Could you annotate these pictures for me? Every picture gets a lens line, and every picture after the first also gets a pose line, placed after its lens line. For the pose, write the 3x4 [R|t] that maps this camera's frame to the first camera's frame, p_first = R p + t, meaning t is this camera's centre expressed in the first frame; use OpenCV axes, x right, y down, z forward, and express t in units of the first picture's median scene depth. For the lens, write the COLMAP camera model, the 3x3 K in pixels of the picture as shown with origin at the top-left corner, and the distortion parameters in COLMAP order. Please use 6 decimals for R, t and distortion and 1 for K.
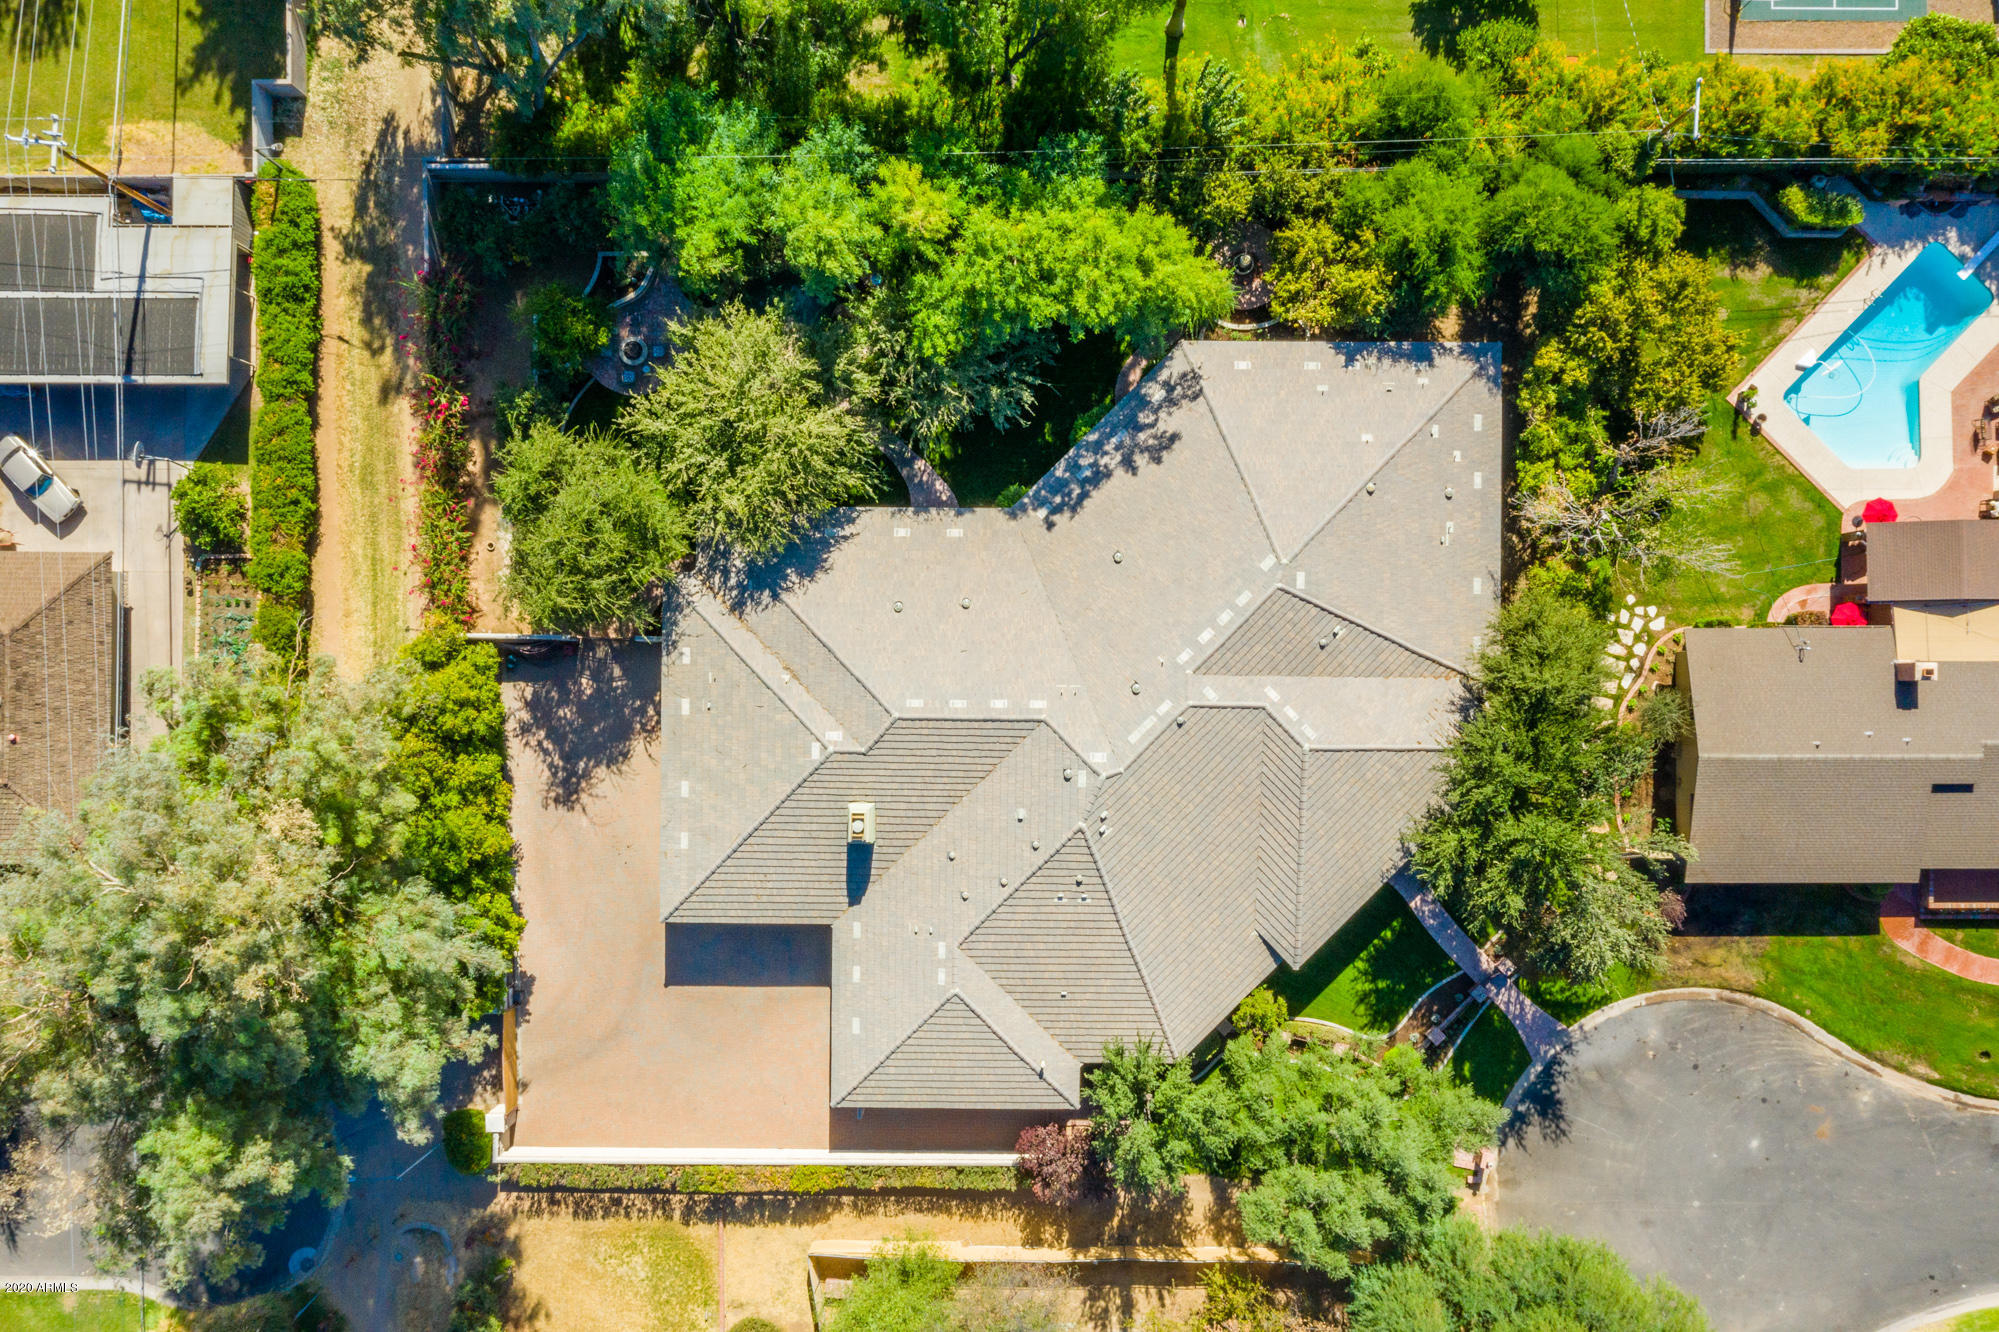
lens RADIAL K [[1591.6, 0, 999.5], [0, 1591.6, 666.0], [0, 0, 1]] dist [0.003083, 0.002886]
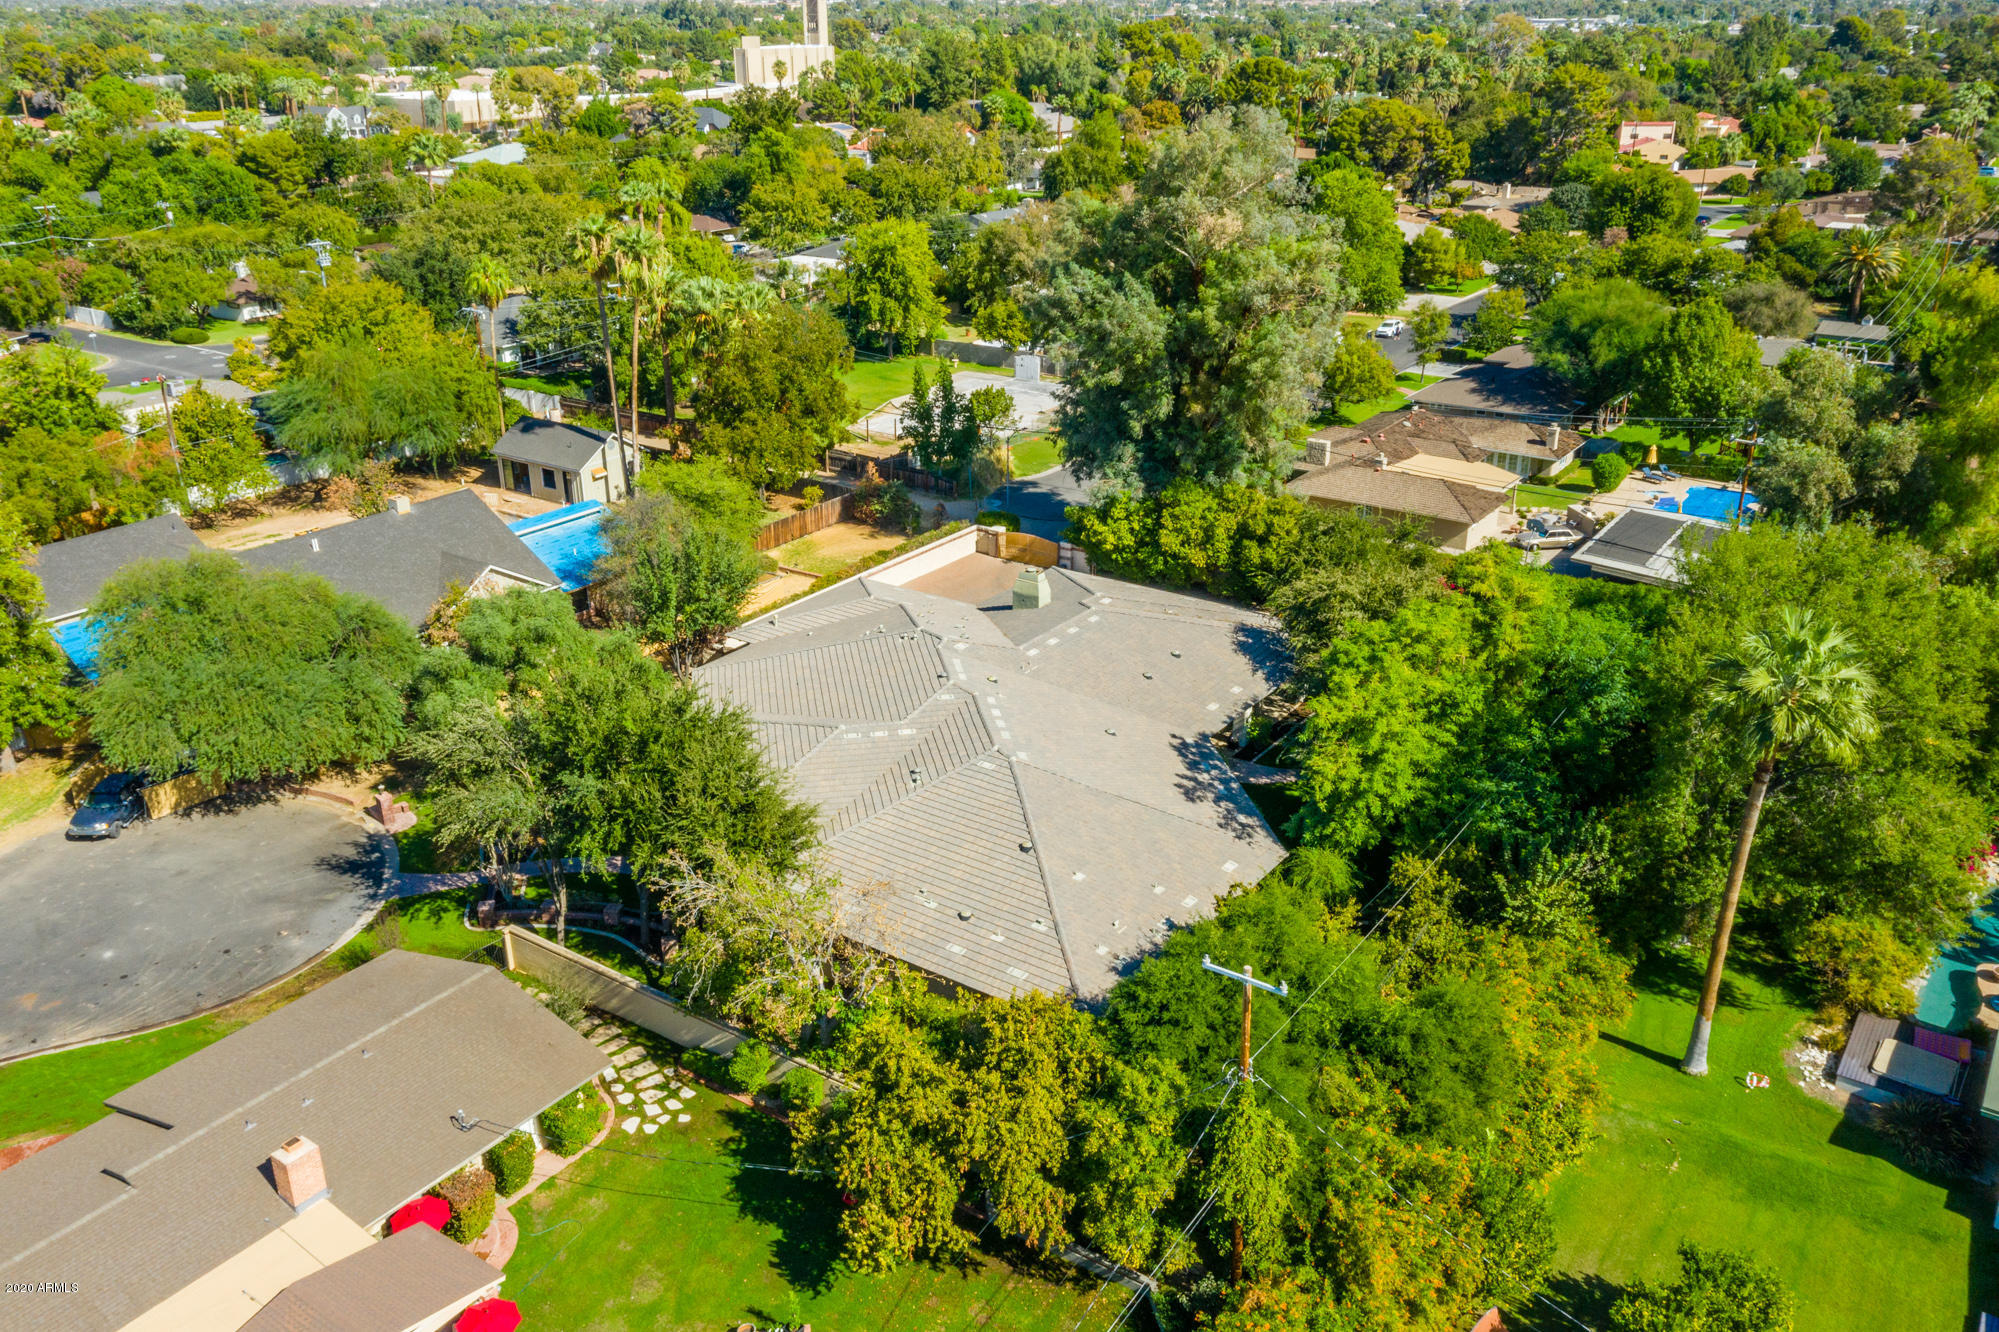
lens RADIAL K [[1591.6, 0, 999.5], [0, 1591.6, 666.0], [0, 0, 1]] dist [0.003083, 0.002886]
pose [[-0.566370, 0.325868, -0.756990, 0.798258], [-0.824099, -0.213597, 0.524631, -0.490731], [0.009270, 0.920970, 0.389523, 0.553616]]
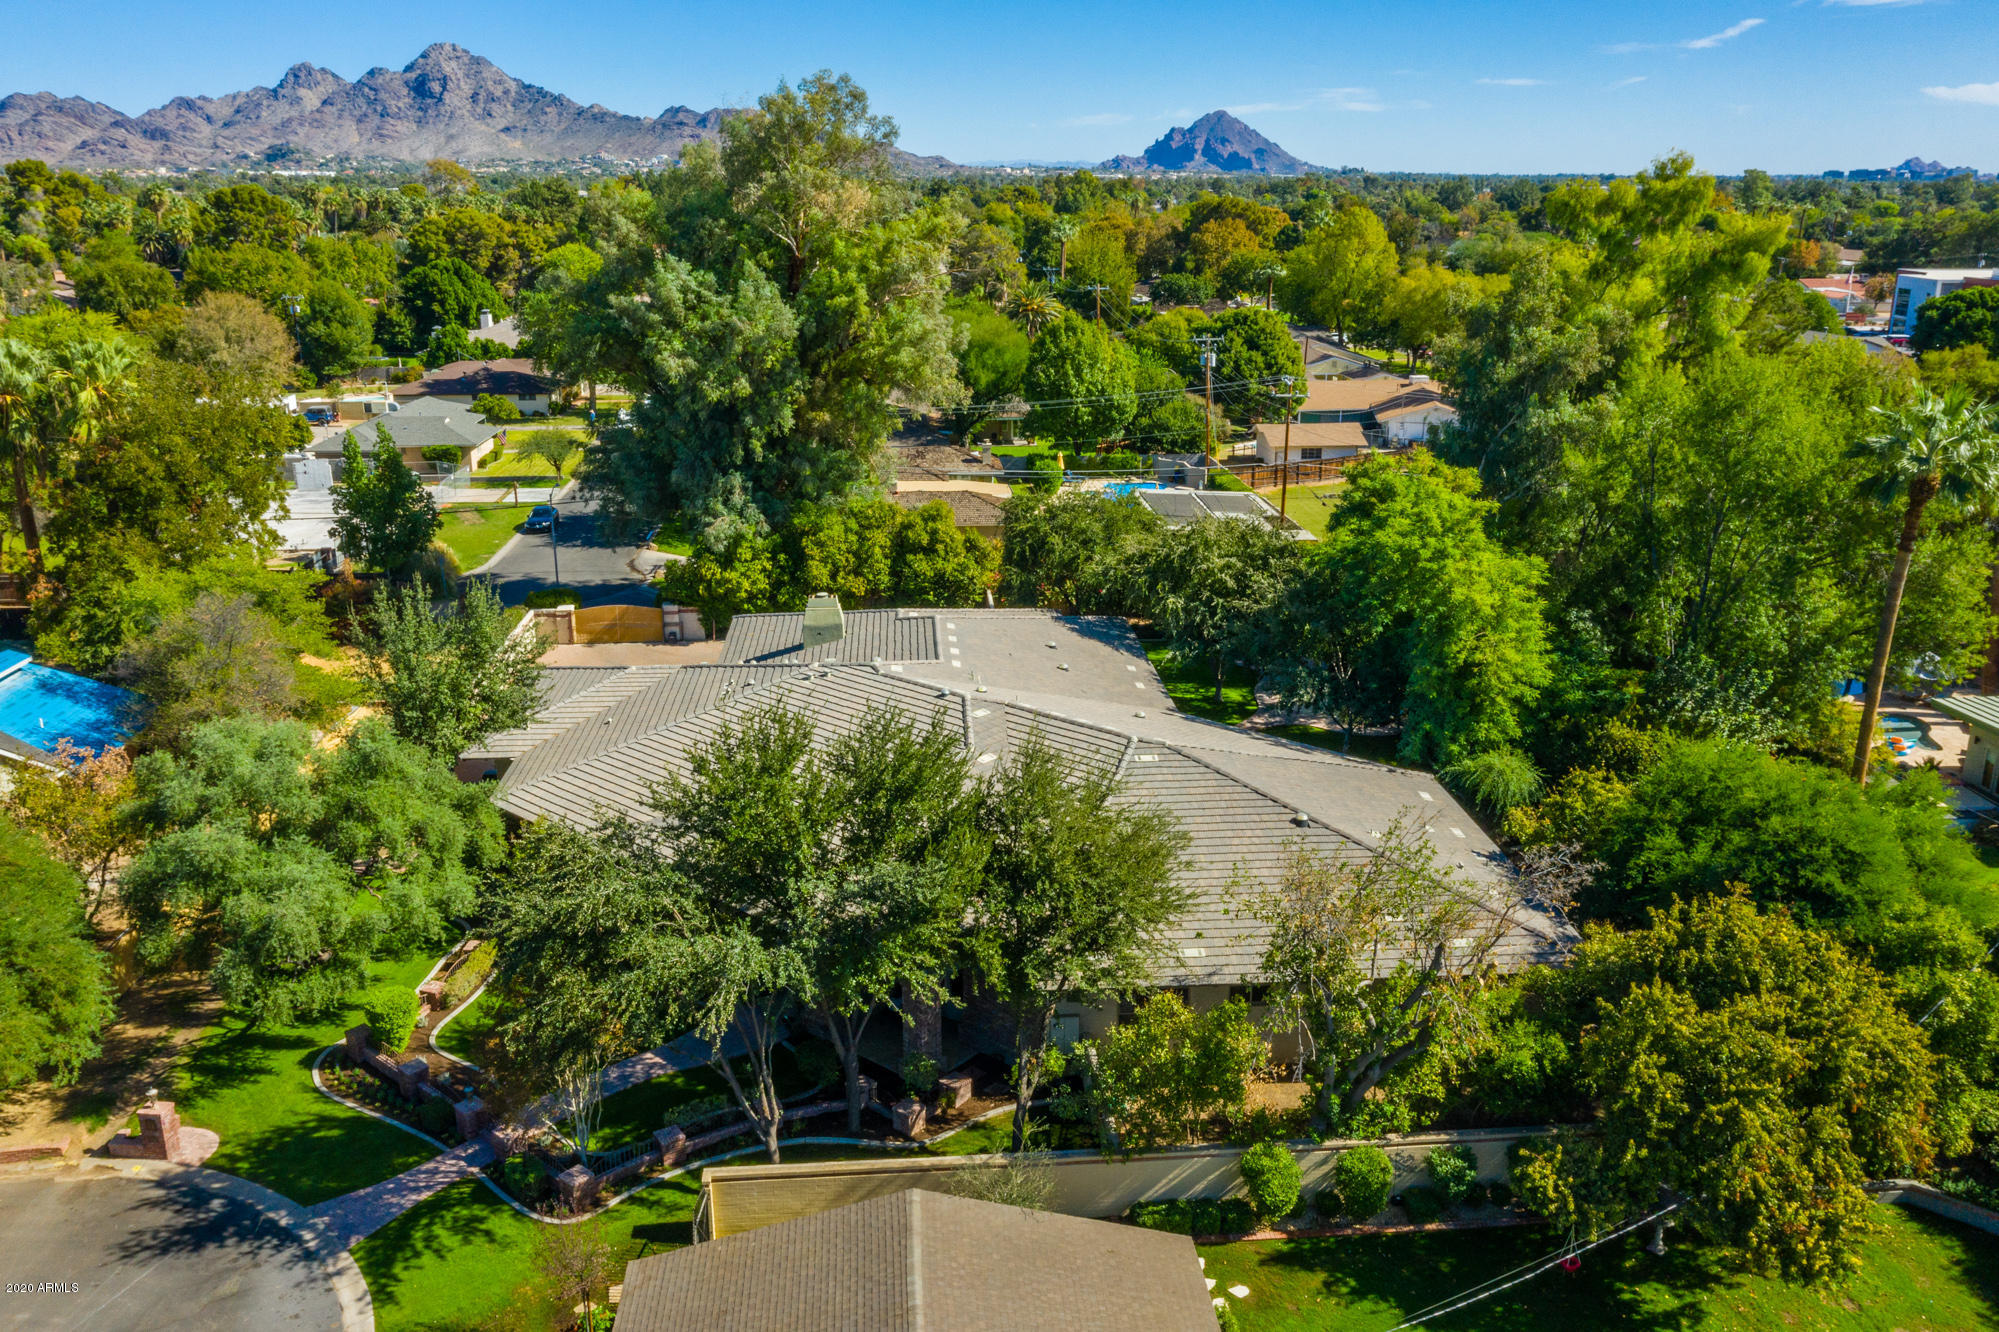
lens RADIAL K [[1591.6, 0, 999.5], [0, 1591.6, 666.0], [0, 0, 1]] dist [0.003083, 0.002886]
pose [[0.086145, 0.295530, -0.951441, 0.796296], [-0.996281, 0.027304, -0.081724, 0.064108], [0.001826, 0.954943, 0.296783, 0.697757]]
